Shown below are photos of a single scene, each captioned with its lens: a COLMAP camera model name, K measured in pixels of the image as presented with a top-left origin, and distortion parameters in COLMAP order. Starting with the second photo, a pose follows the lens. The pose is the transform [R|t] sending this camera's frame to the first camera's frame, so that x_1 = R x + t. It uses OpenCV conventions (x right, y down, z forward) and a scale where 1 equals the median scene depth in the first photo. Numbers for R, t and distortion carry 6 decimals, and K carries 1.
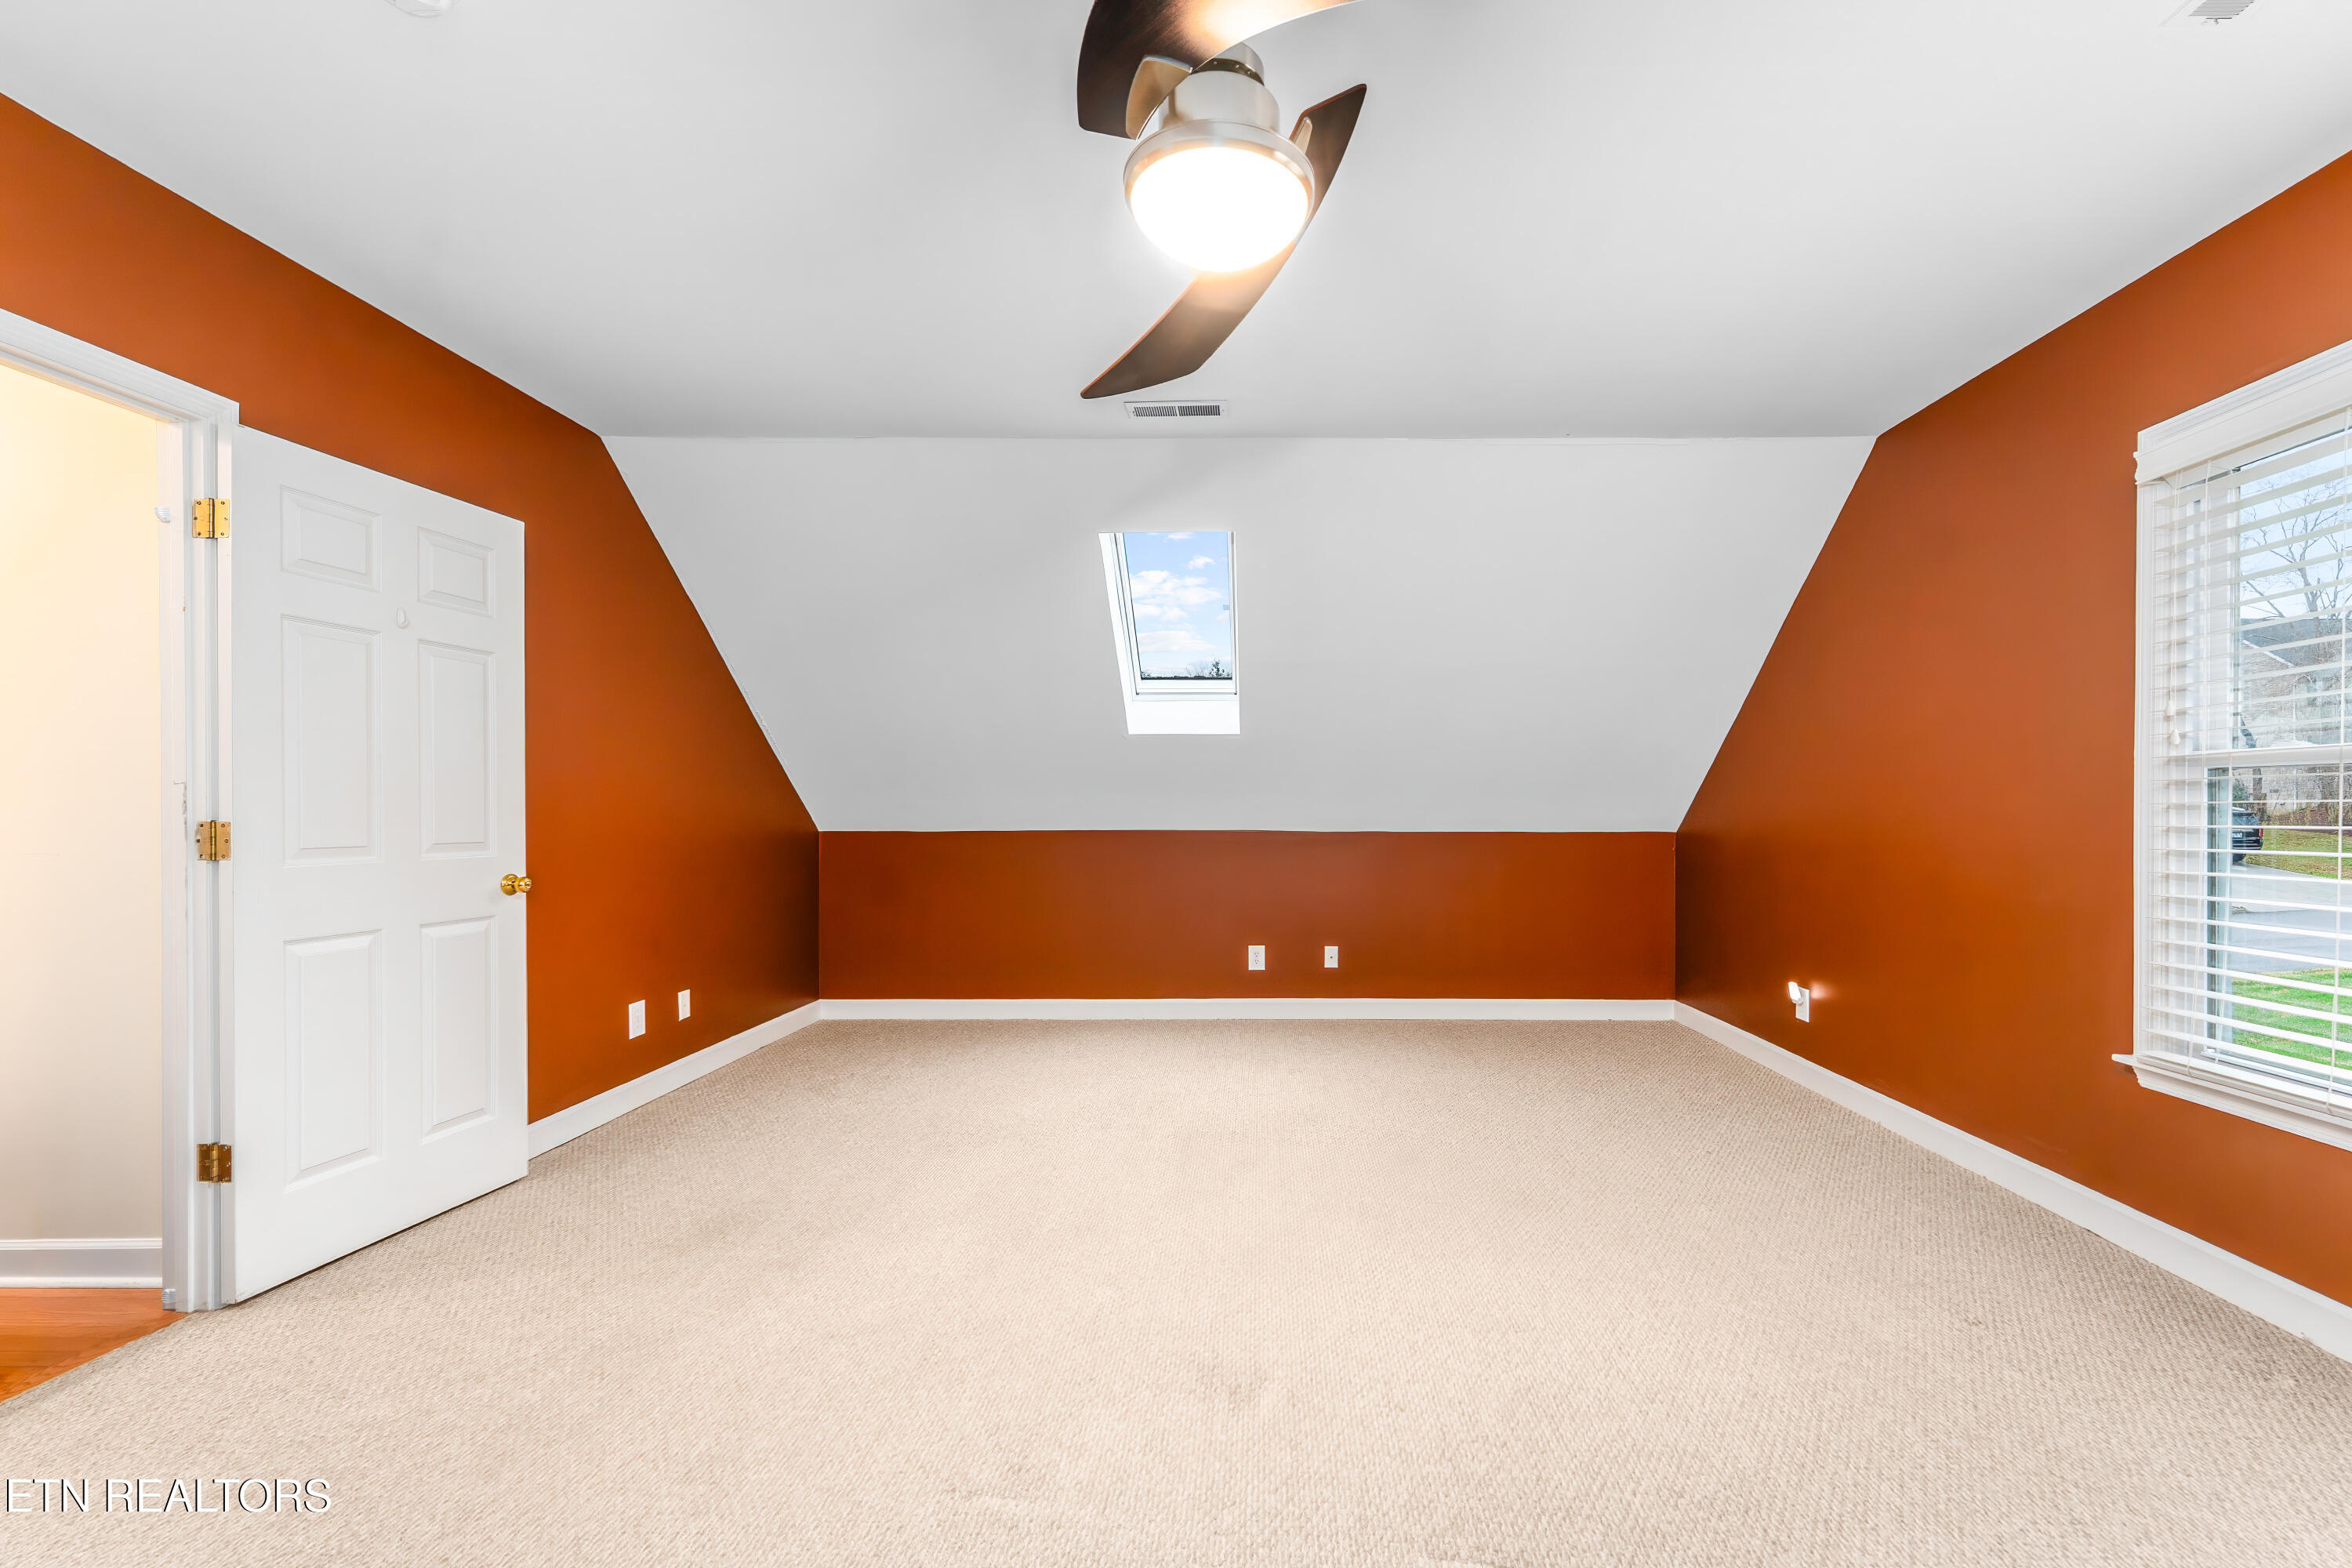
lens RADIAL K [[990.0, 0, 1257.9], [0, 990.0, 810.9], [0, 0, 1]] dist [0.001132, 0.000053]
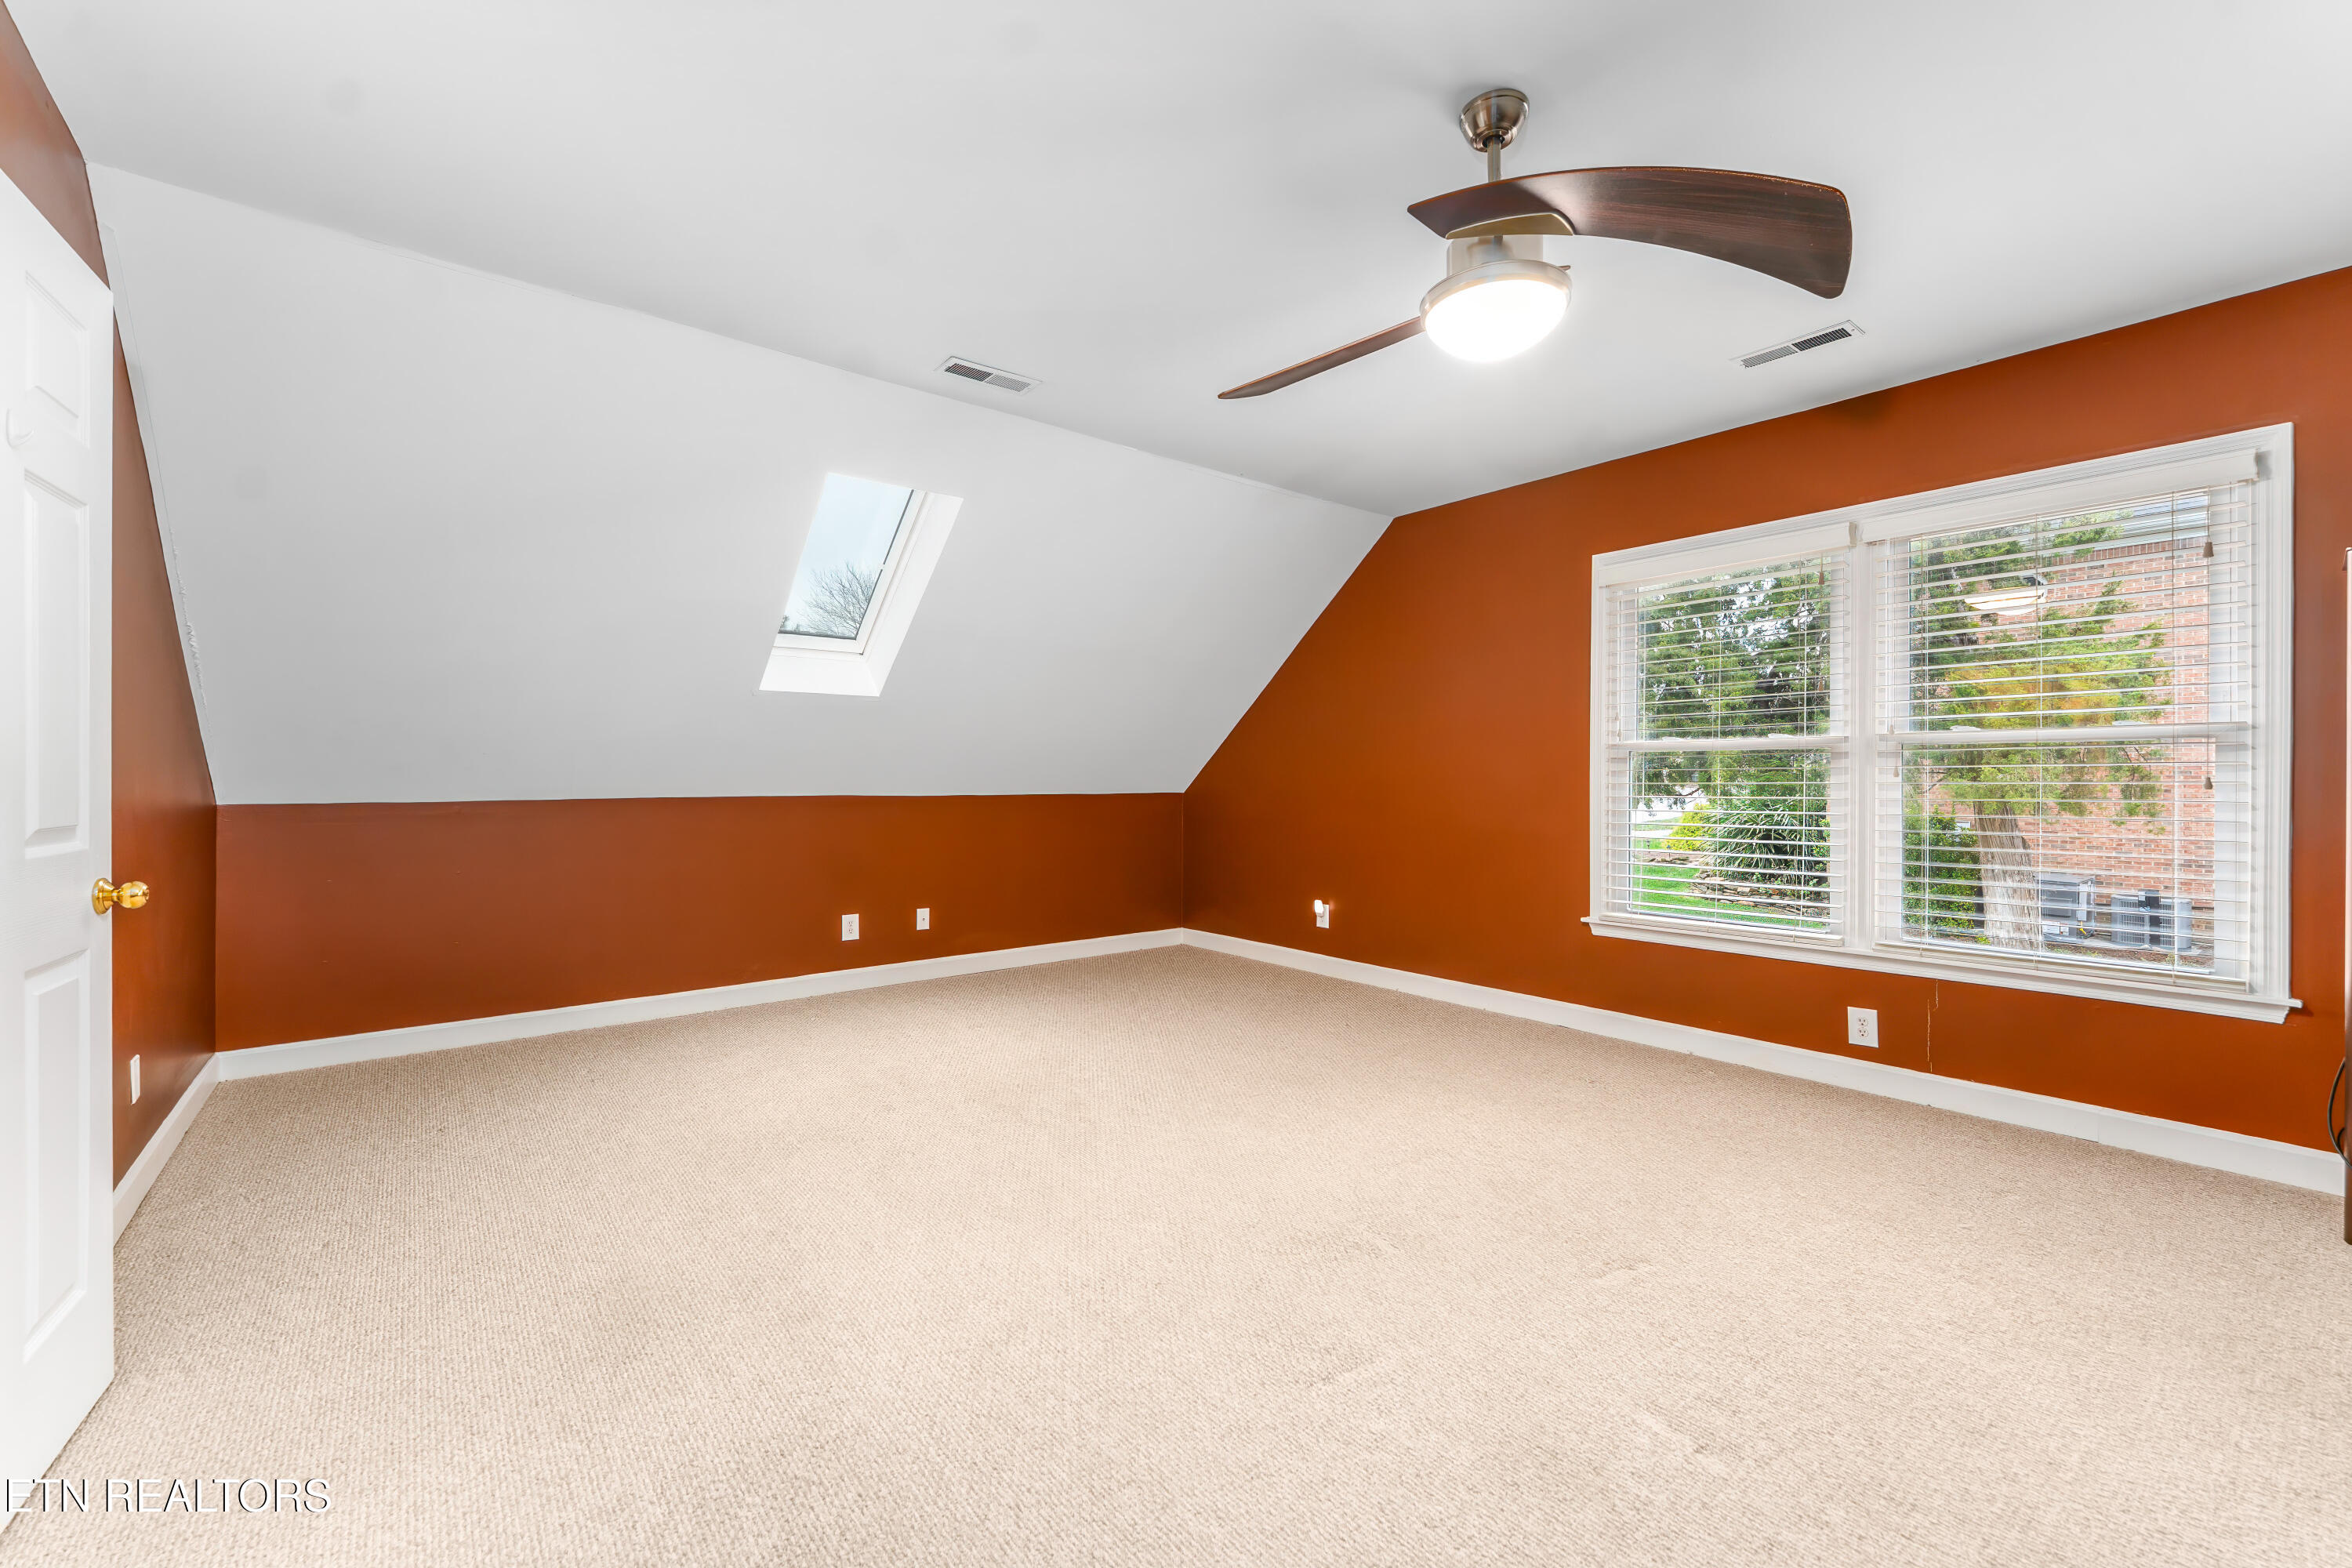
lens RADIAL K [[950.0, 0, 1163.2], [0, 950.0, 774.1], [0, 0, 1]] dist [-0.000317, -0.000054]
pose [[0.779049, 0.000650, 0.626963, -0.451313], [0.000722, 0.999998, -0.001934, 0.001283], [-0.626963, 0.001960, 0.779047, 0.111947]]
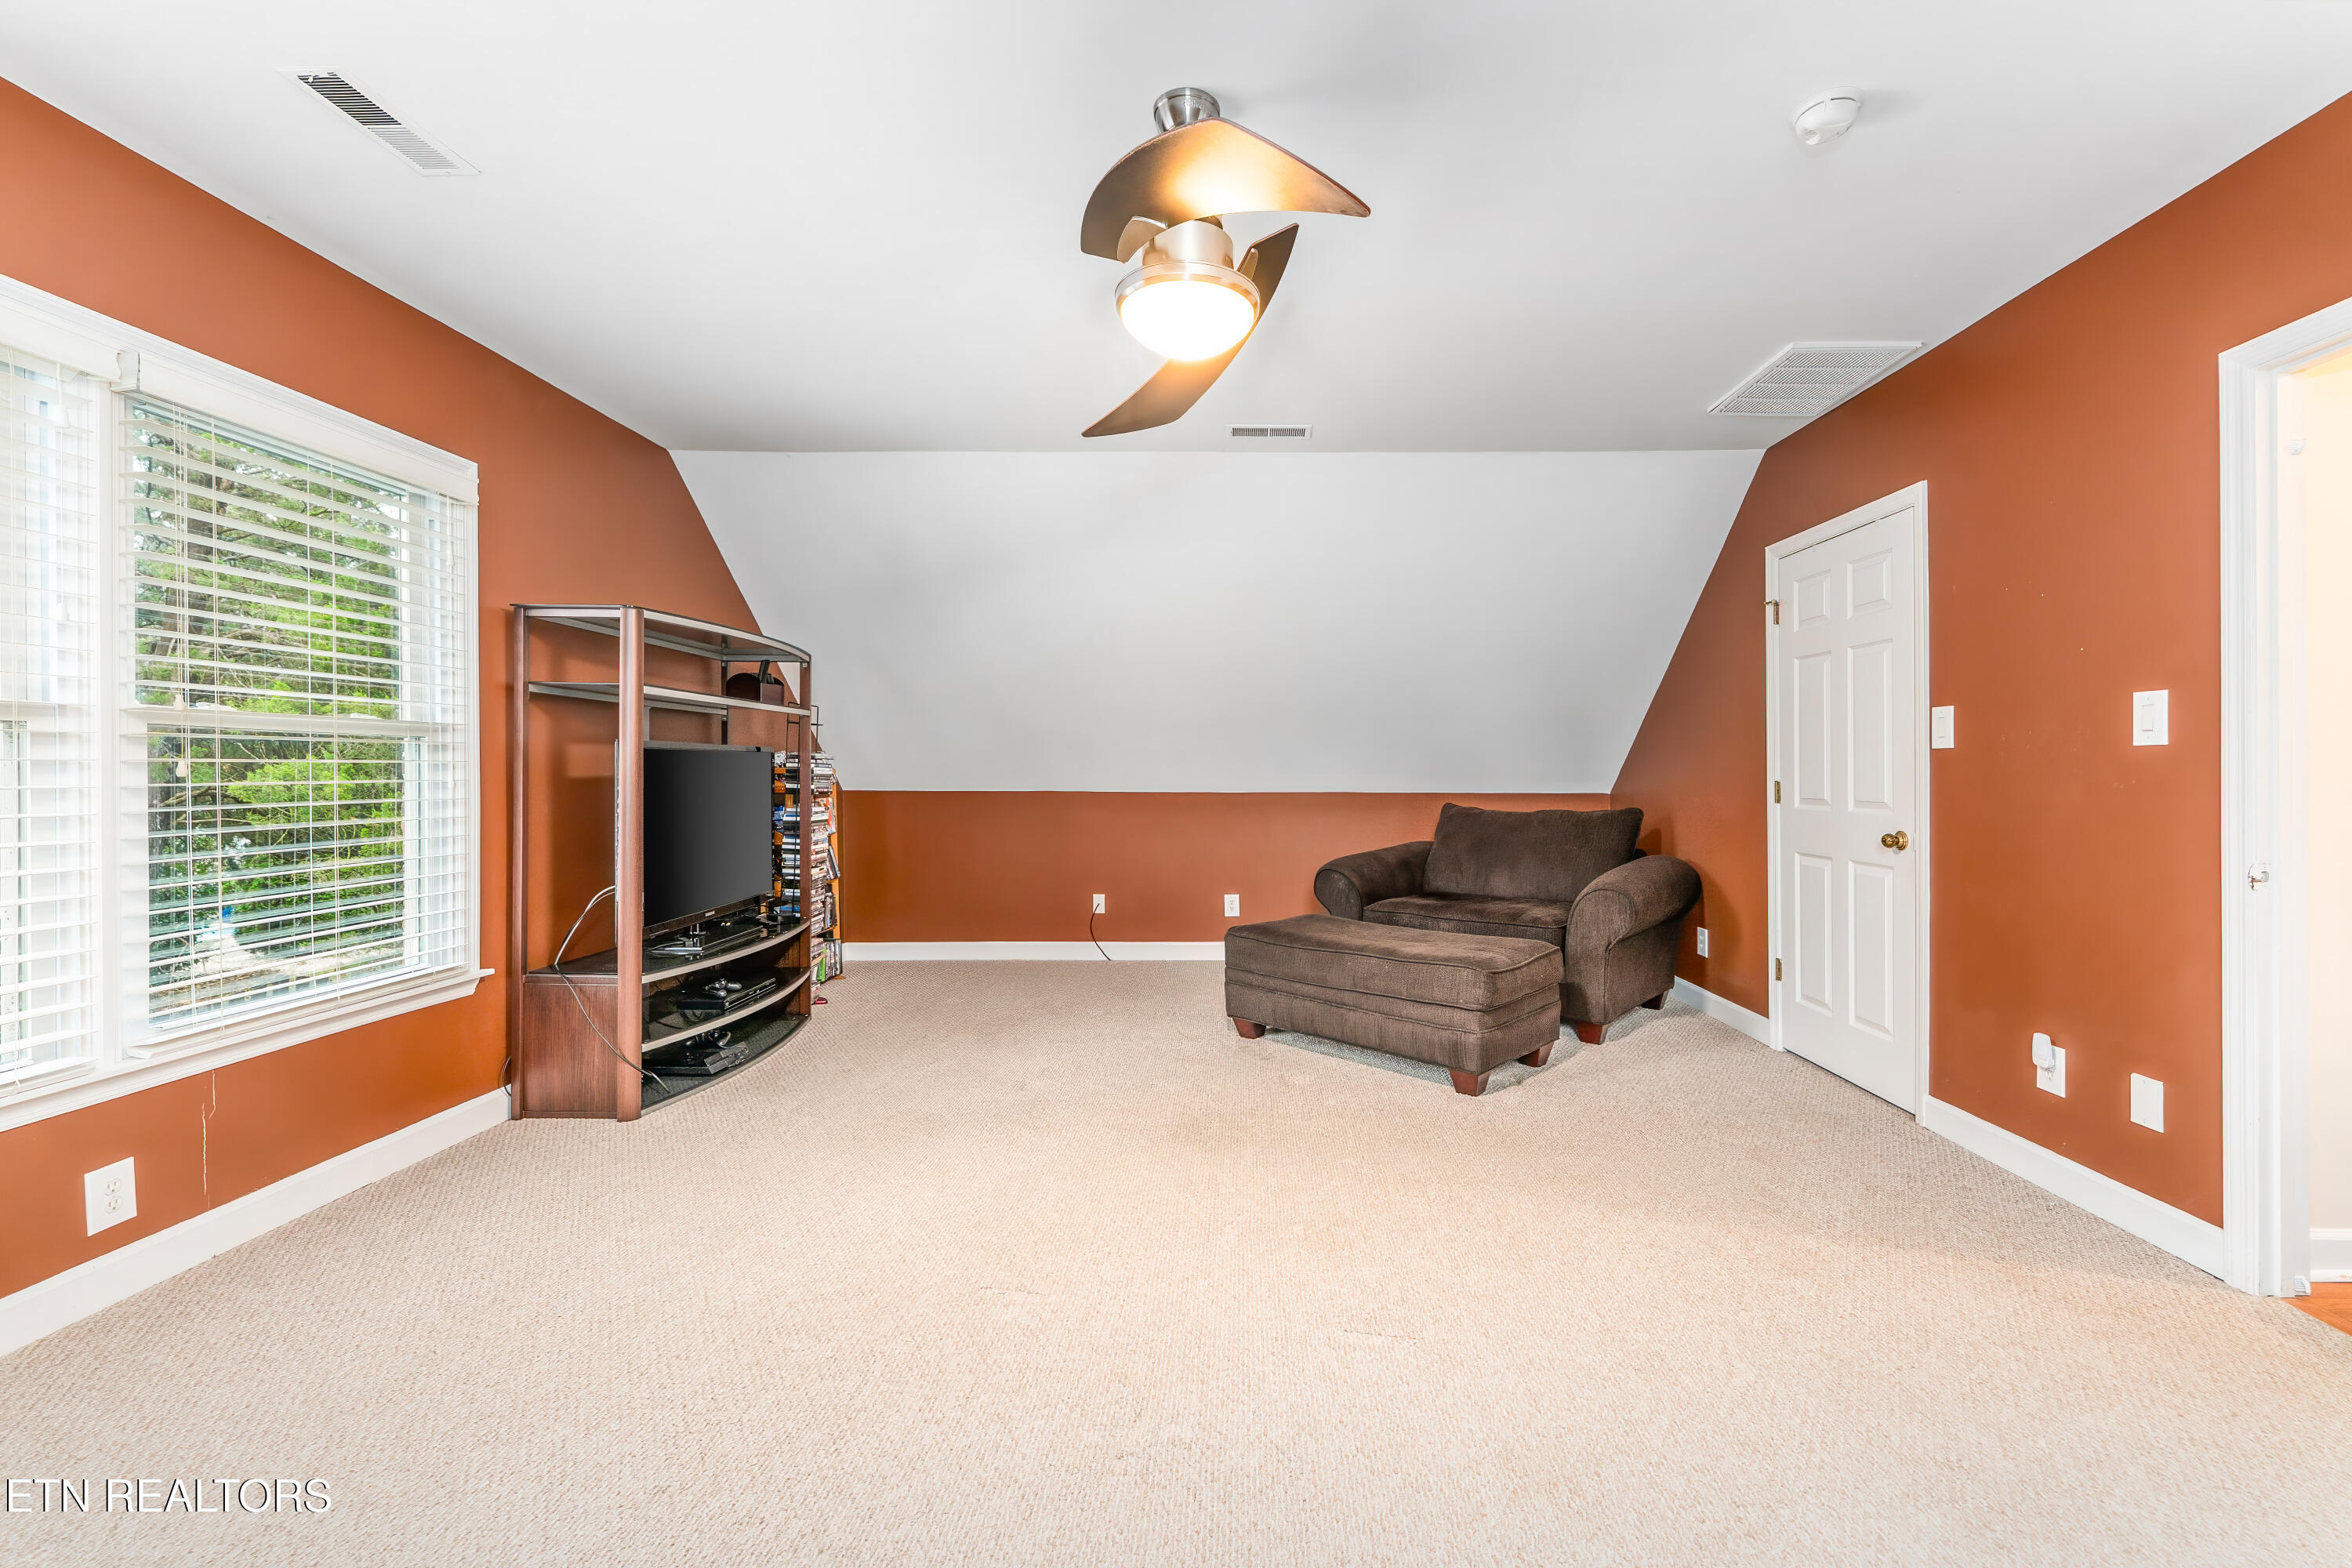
lens RADIAL K [[966.2, 0, 1239.0], [0, 966.2, 776.4], [0, 0, 1]] dist [-0.000999, -0.000756]
pose [[-0.999994, -0.003567, 0.000049, -0.038531], [-0.003567, 0.999993, 0.001189, 0.000230], [-0.000053, 0.001189, -0.999999, 0.881516]]
